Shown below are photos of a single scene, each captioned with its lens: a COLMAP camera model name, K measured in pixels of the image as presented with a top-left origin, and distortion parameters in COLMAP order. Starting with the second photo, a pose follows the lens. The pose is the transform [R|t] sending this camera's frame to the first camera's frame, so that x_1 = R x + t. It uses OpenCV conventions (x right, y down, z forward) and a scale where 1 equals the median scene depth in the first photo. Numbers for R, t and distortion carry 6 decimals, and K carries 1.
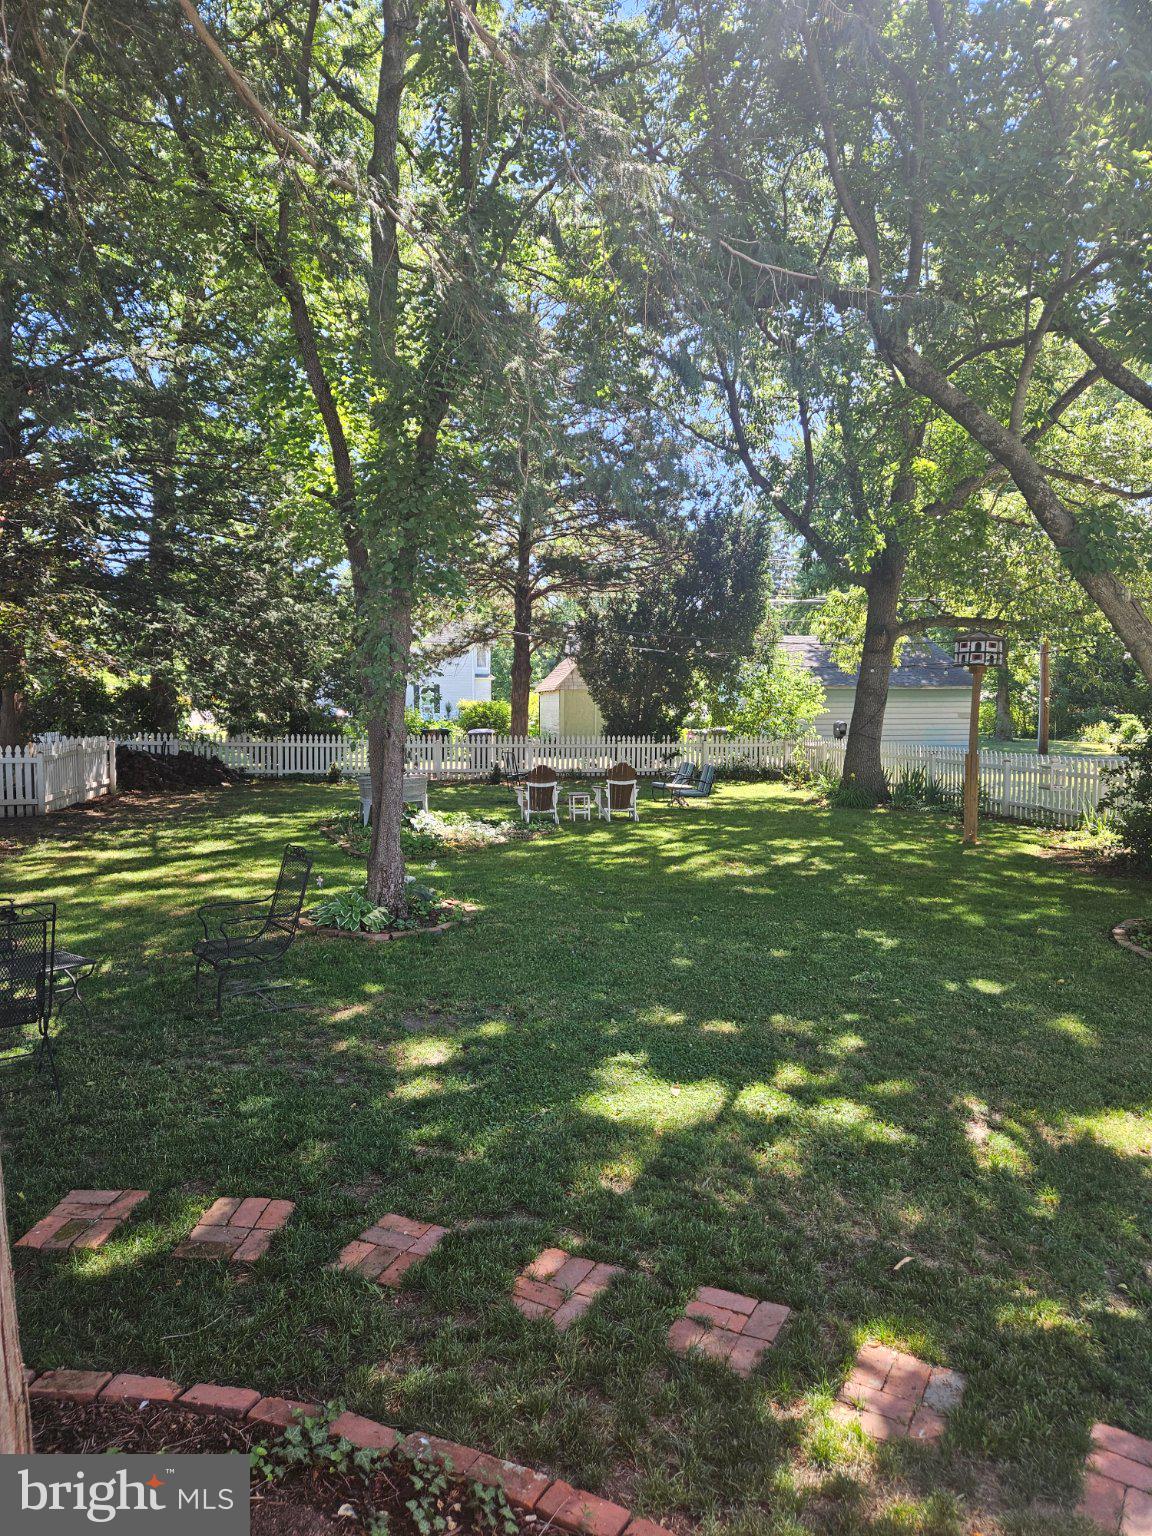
lens RADIAL K [[1024.8, 0, 572.1], [0, 1024.8, 772.6], [0, 0, 1]] dist [0.043712, -0.004023]
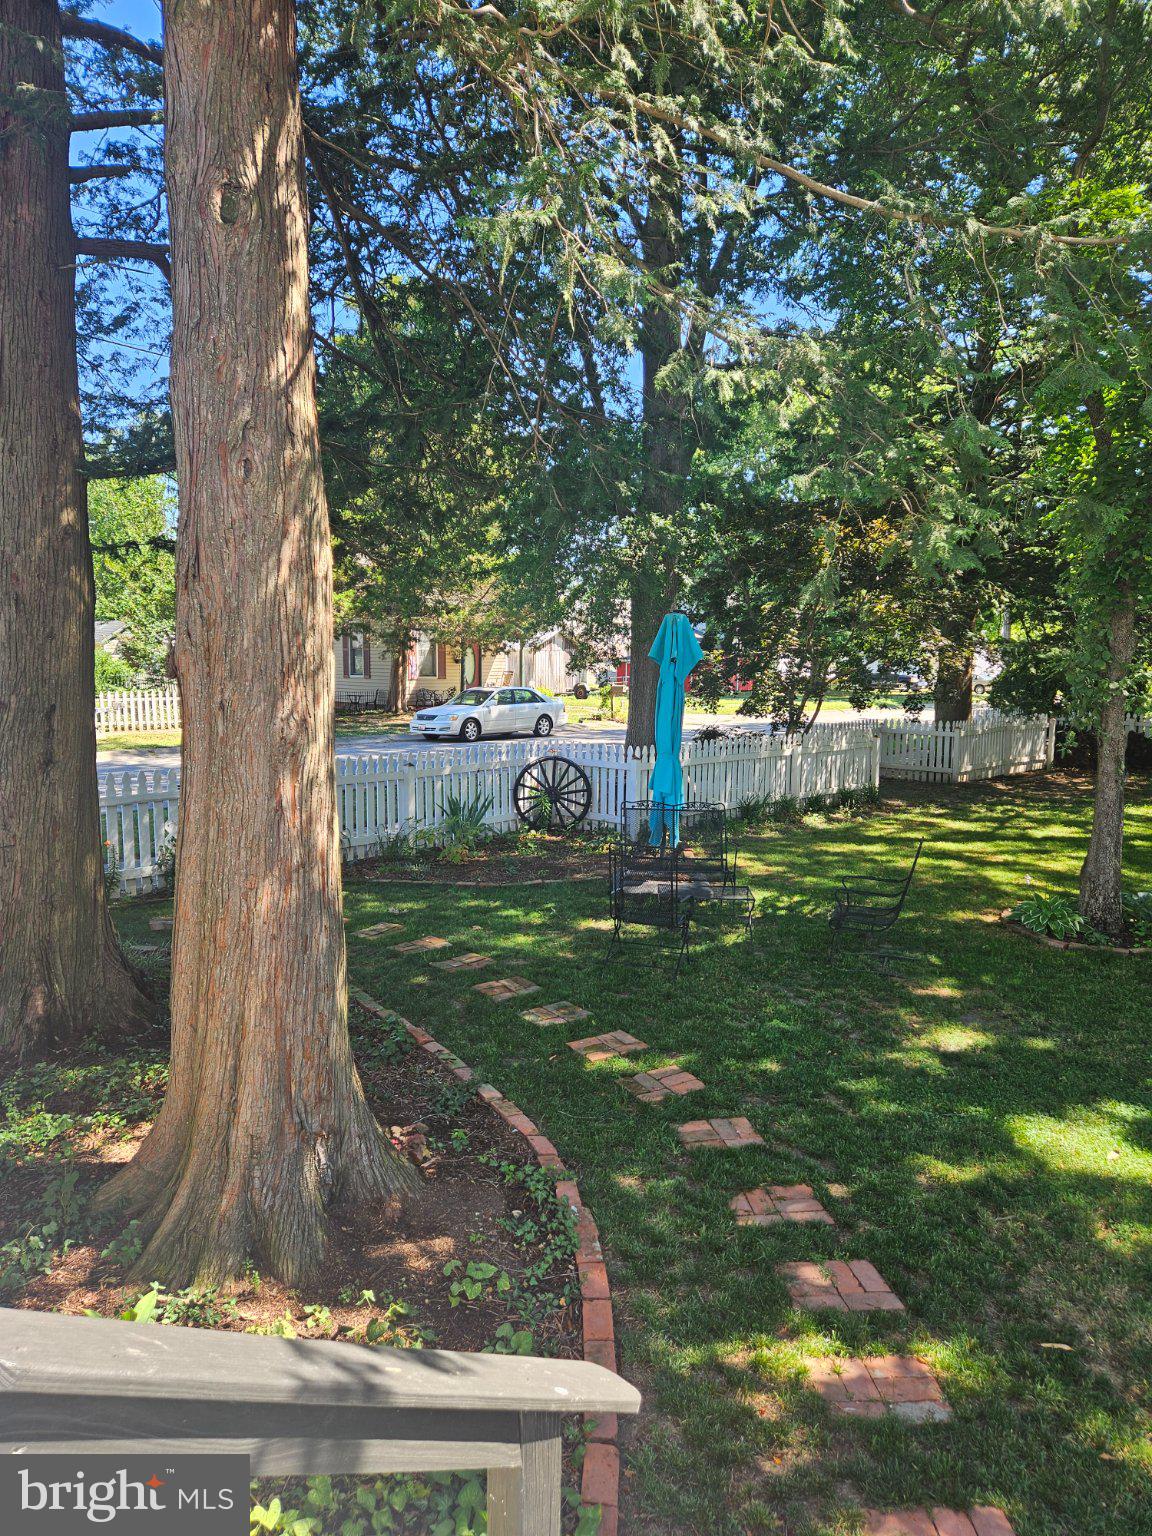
lens RADIAL K [[1024.8, 0, 583.0], [0, 1024.8, 769.9], [0, 0, 1]] dist [0.043712, -0.004023]
pose [[0.576918, 0.097500, -0.810962, 0.138847], [-0.070970, 0.995079, 0.069148, -0.018735], [0.813713, 0.017662, 0.580998, 0.008070]]
